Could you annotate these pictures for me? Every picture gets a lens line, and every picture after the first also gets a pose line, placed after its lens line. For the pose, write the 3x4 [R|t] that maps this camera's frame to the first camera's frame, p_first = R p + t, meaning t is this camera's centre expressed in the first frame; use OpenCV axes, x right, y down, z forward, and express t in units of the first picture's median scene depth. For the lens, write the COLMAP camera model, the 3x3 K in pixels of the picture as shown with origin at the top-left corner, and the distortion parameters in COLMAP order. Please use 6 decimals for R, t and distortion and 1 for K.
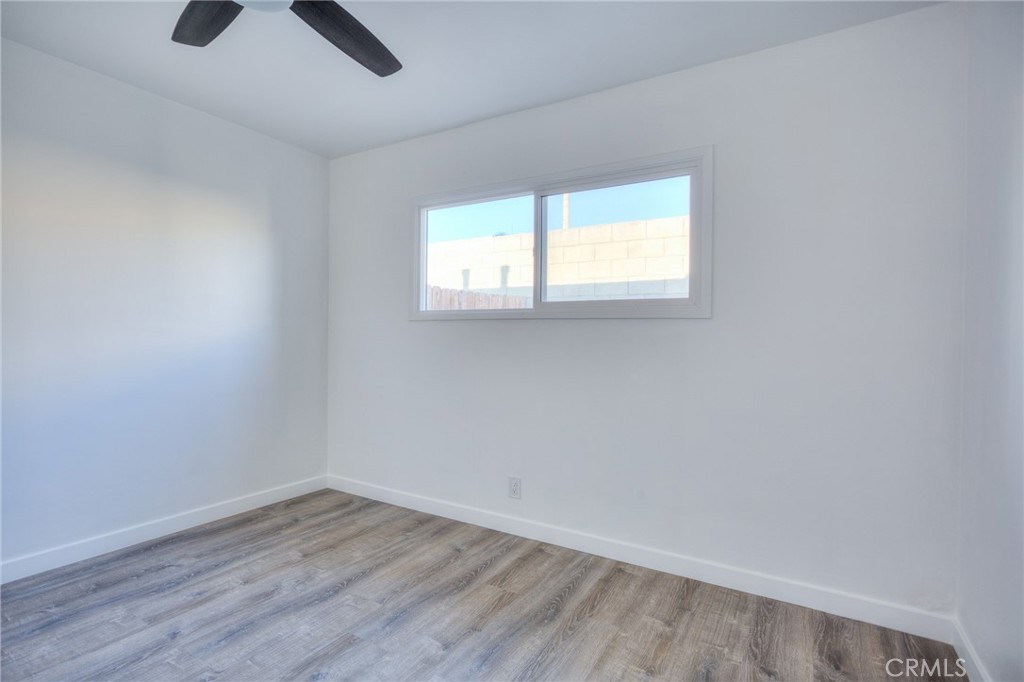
lens RADIAL K [[502.6, 0, 509.5], [0, 502.6, 341.2], [0, 0, 1]] dist [-0.017097, 0.007561]
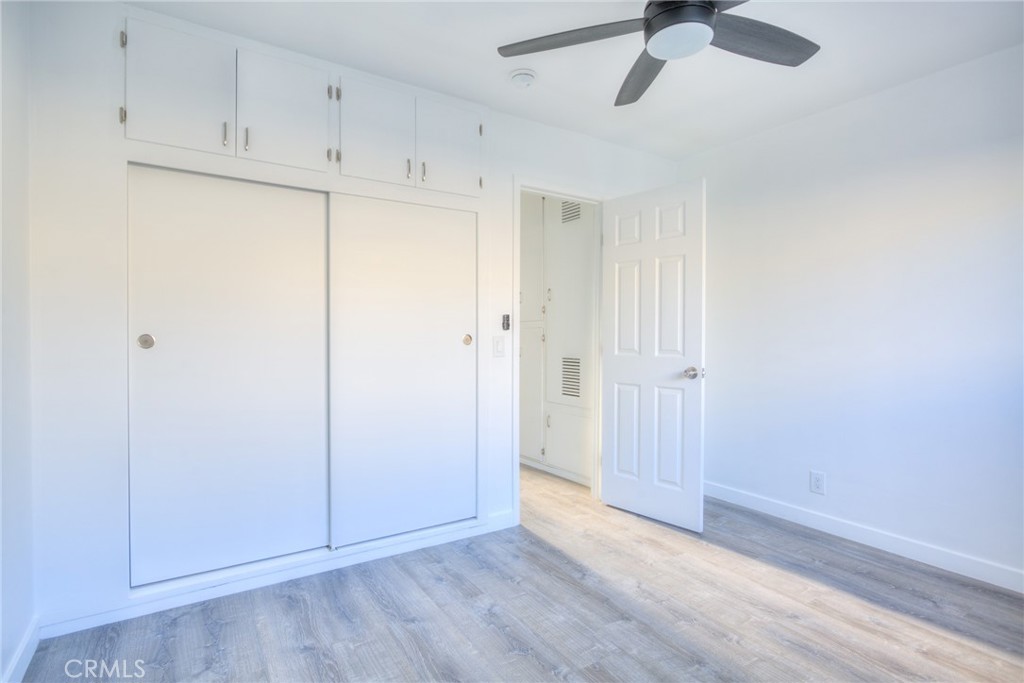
lens RADIAL K [[502.6, 0, 511.3], [0, 502.6, 340.1], [0, 0, 1]] dist [-0.017097, 0.007561]
pose [[-0.428903, -0.005442, -0.903334, 0.433261], [-0.022683, 0.999731, 0.004748, 0.002205], [0.903066, 0.022526, -0.428911, 0.693945]]
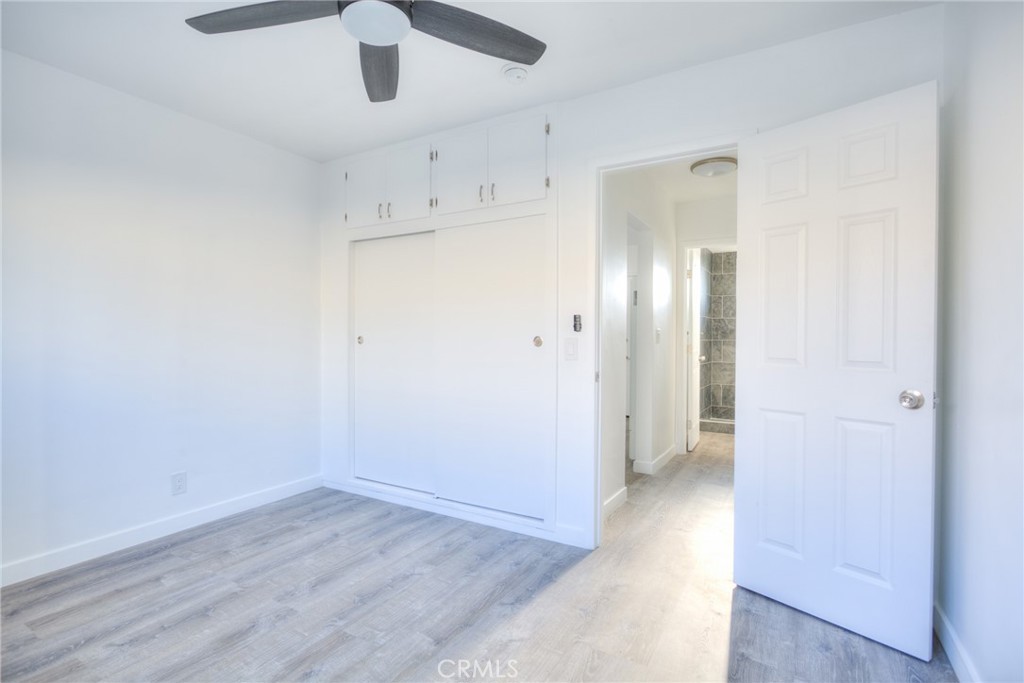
lens RADIAL K [[502.6, 0, 510.3], [0, 502.6, 341.0], [0, 0, 1]] dist [-0.017097, 0.007561]
pose [[-0.999813, -0.015466, -0.011639, -0.488776], [-0.015769, 0.999525, 0.026479, -0.022345], [0.011224, 0.026658, -0.999582, 1.275929]]
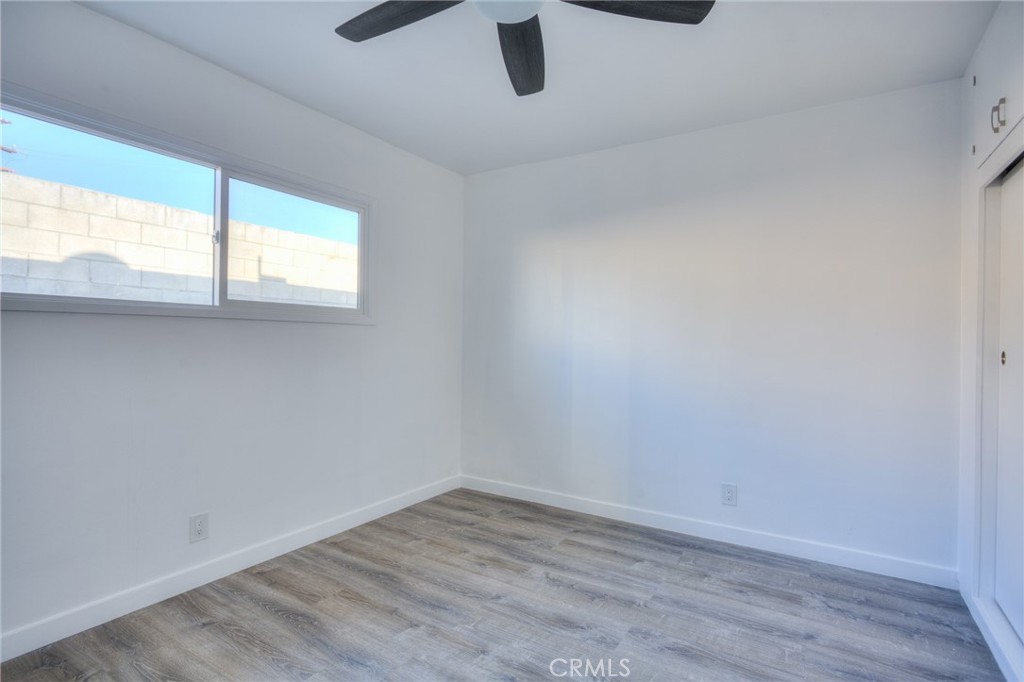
lens RADIAL K [[502.6, 0, 502.9], [0, 502.6, 335.6], [0, 0, 1]] dist [-0.017097, 0.007561]
pose [[0.034703, -0.004169, 0.999389, -0.916724], [0.002127, 0.999989, 0.004098, -0.020342], [-0.999395, 0.001983, 0.034712, 0.581766]]
